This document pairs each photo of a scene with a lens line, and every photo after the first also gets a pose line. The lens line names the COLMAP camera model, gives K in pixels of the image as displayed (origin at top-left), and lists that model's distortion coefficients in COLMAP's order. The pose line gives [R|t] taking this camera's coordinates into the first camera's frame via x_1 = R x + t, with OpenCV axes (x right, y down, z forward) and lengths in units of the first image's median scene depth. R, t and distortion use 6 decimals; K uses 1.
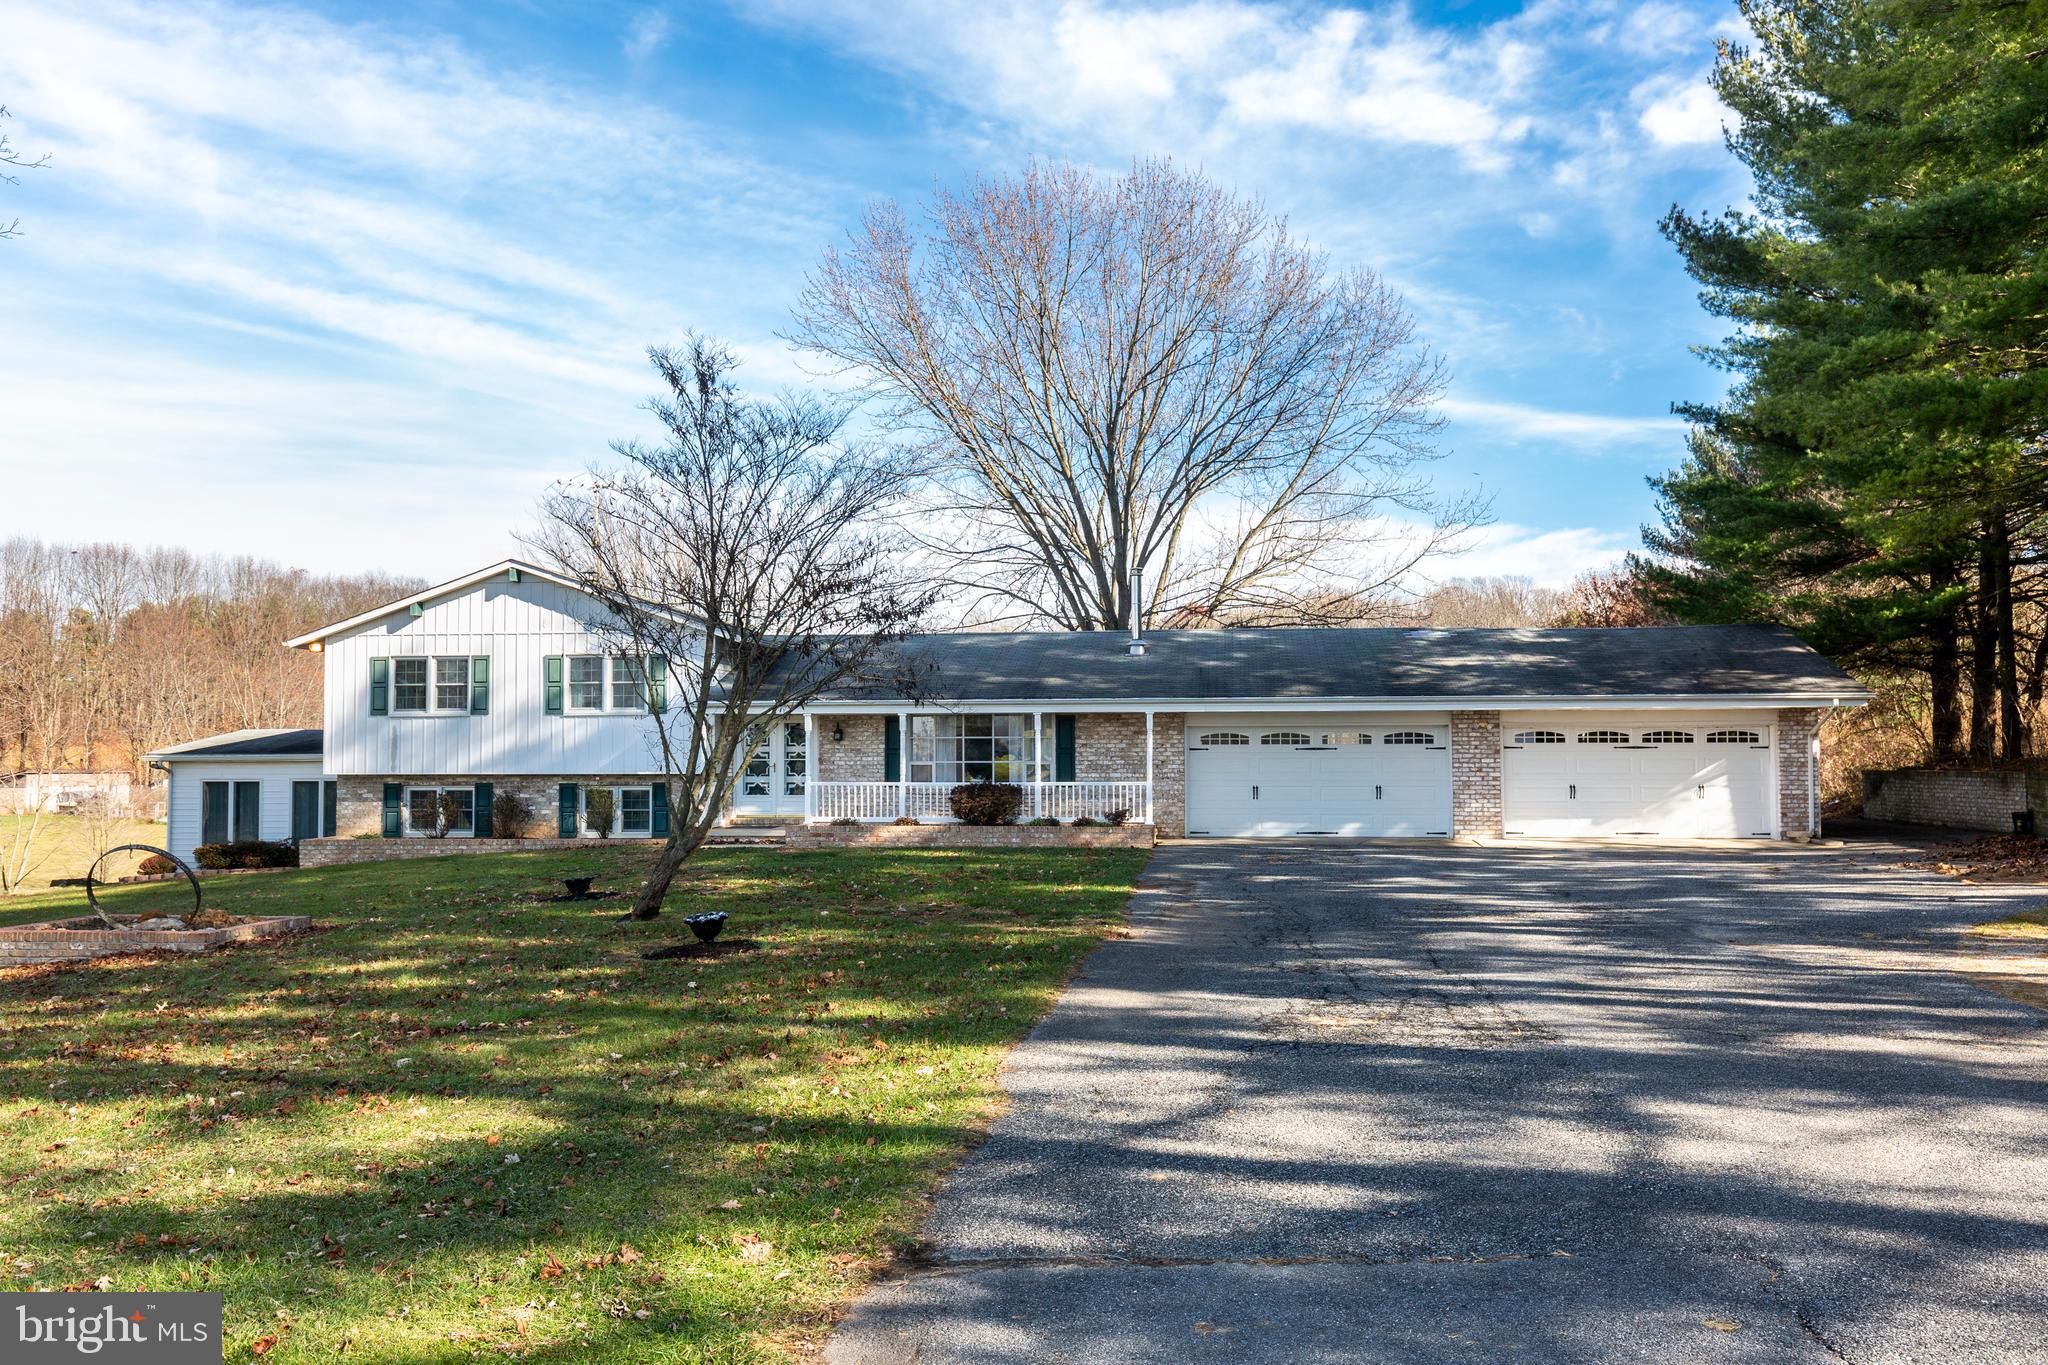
lens RADIAL K [[1586.0, 0, 1133.1], [0, 1586.0, 732.2], [0, 0, 1]] dist [0.001501, 0.013301]
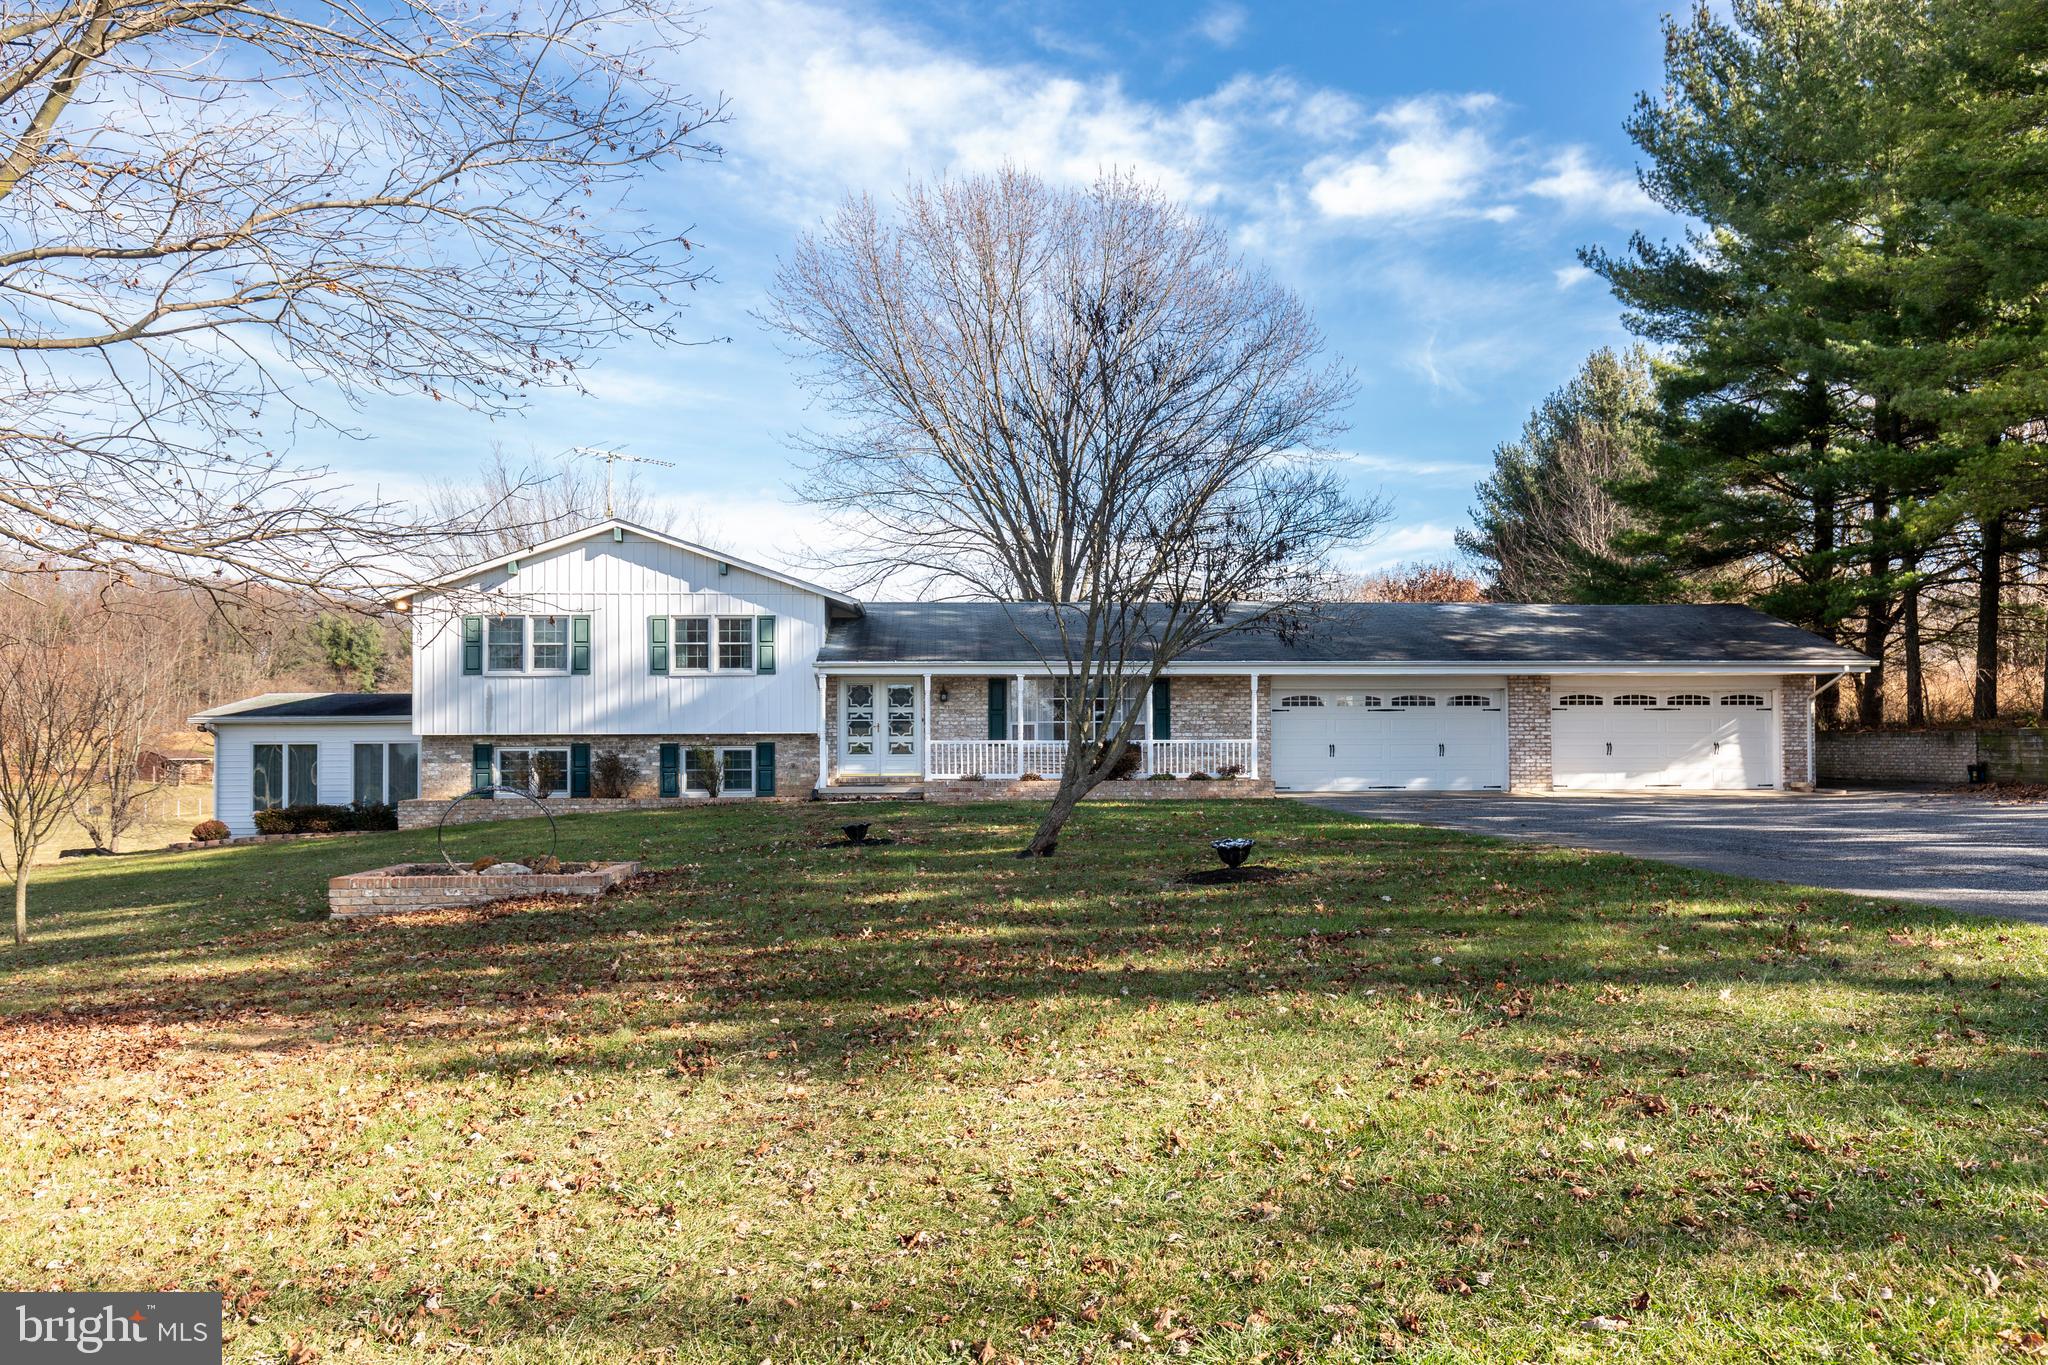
lens RADIAL K [[1403.3, 0, 1086.8], [0, 1403.3, 718.9], [0, 0, 1]] dist [-0.000157, 0.005953]
pose [[0.987448, 0.000704, 0.157942, -0.236406], [-0.001098, 0.999997, 0.002407, 0.014093], [-0.157940, -0.002550, 0.987445, 0.073258]]
